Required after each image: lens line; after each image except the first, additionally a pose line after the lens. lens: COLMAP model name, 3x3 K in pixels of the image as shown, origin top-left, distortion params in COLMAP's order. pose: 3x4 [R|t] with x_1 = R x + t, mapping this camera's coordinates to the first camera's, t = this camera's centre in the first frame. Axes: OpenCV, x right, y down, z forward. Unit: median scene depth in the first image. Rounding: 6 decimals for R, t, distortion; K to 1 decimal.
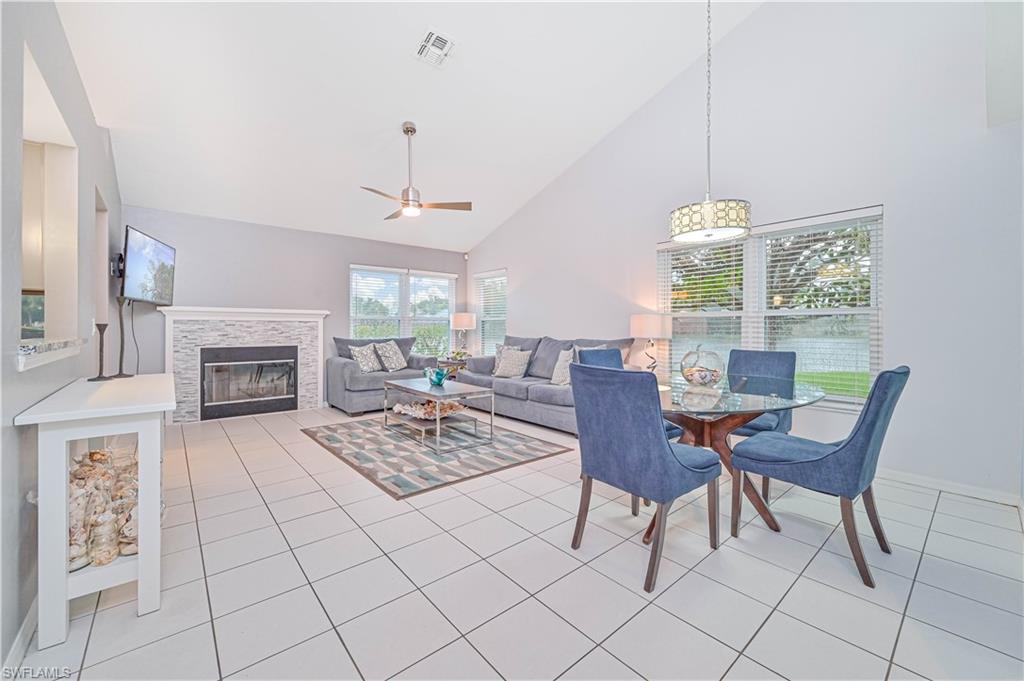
lens RADIAL K [[405.0, 0, 518.5], [0, 405.0, 337.0], [0, 0, 1]] dist [0.001682, -0.000233]
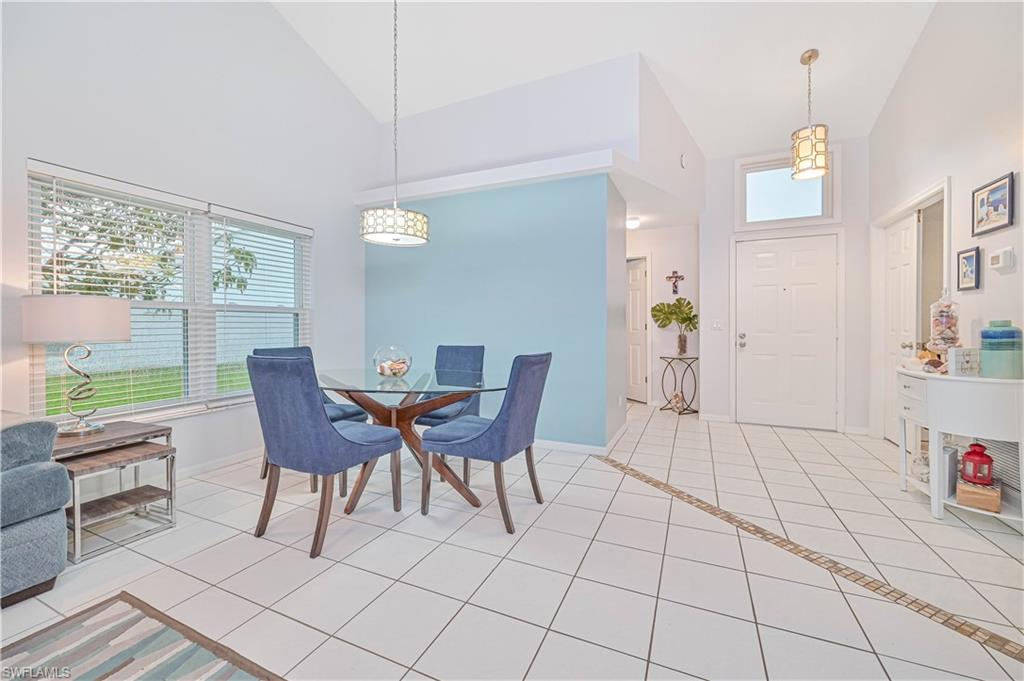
lens RADIAL K [[405.0, 0, 512.8], [0, 405.0, 332.4], [0, 0, 1]] dist [0.001682, -0.000233]
pose [[-0.411375, -0.011658, 0.911392, -0.338294], [0.026732, 0.999334, 0.024849, -0.006196], [-0.911074, 0.034585, -0.410789, 0.596853]]
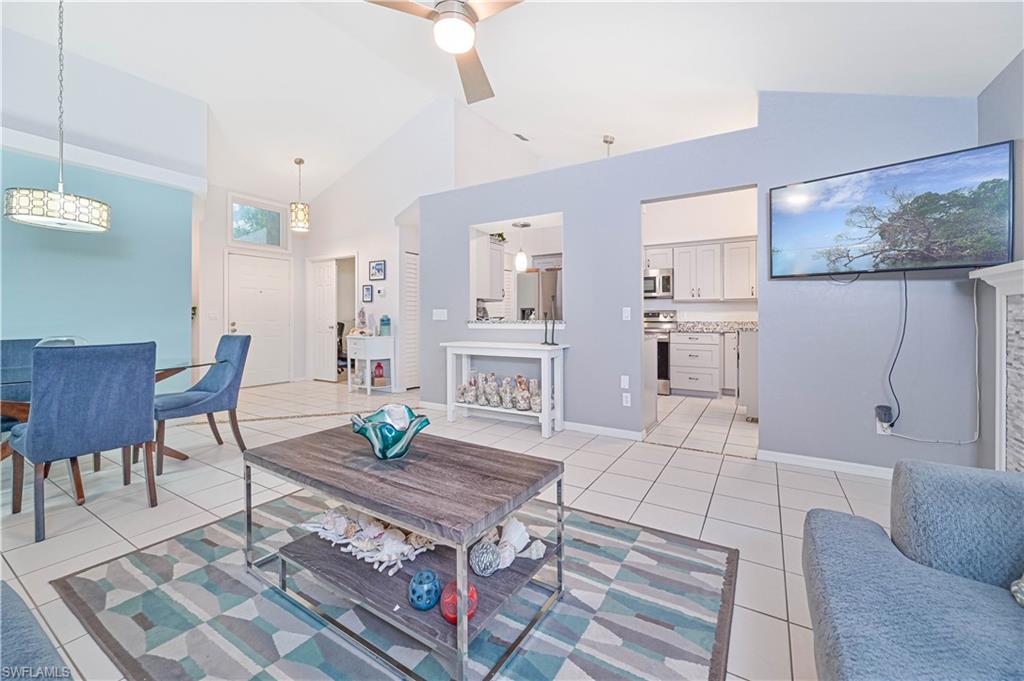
lens RADIAL K [[405.0, 0, 525.2], [0, 405.0, 317.8], [0, 0, 1]] dist [0.001682, -0.000233]
pose [[-0.949020, 0.000321, -0.315217, -0.166317], [-0.008906, 0.999573, 0.027830, -0.022460], [0.315091, 0.029219, -0.948612, 1.200523]]
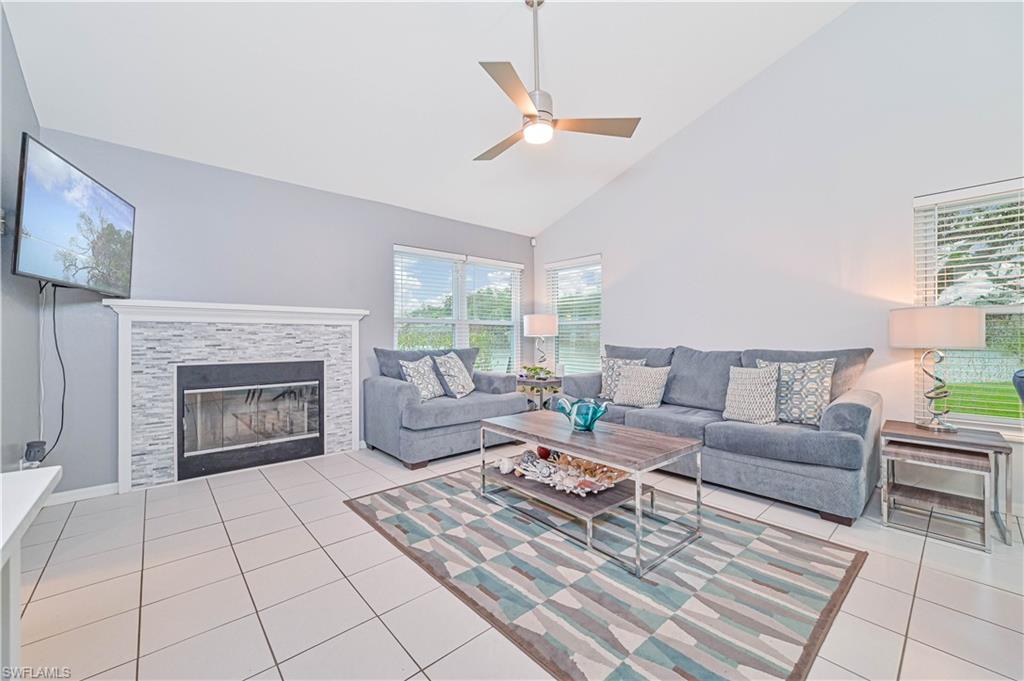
lens RADIAL K [[405.0, 0, 517.8], [0, 405.0, 346.2], [0, 0, 1]] dist [0.001682, -0.000233]
pose [[0.999843, -0.003974, 0.017280, -0.259713], [0.003972, 0.999992, 0.000174, -0.001853], [-0.017280, -0.000105, 0.999851, 0.353012]]
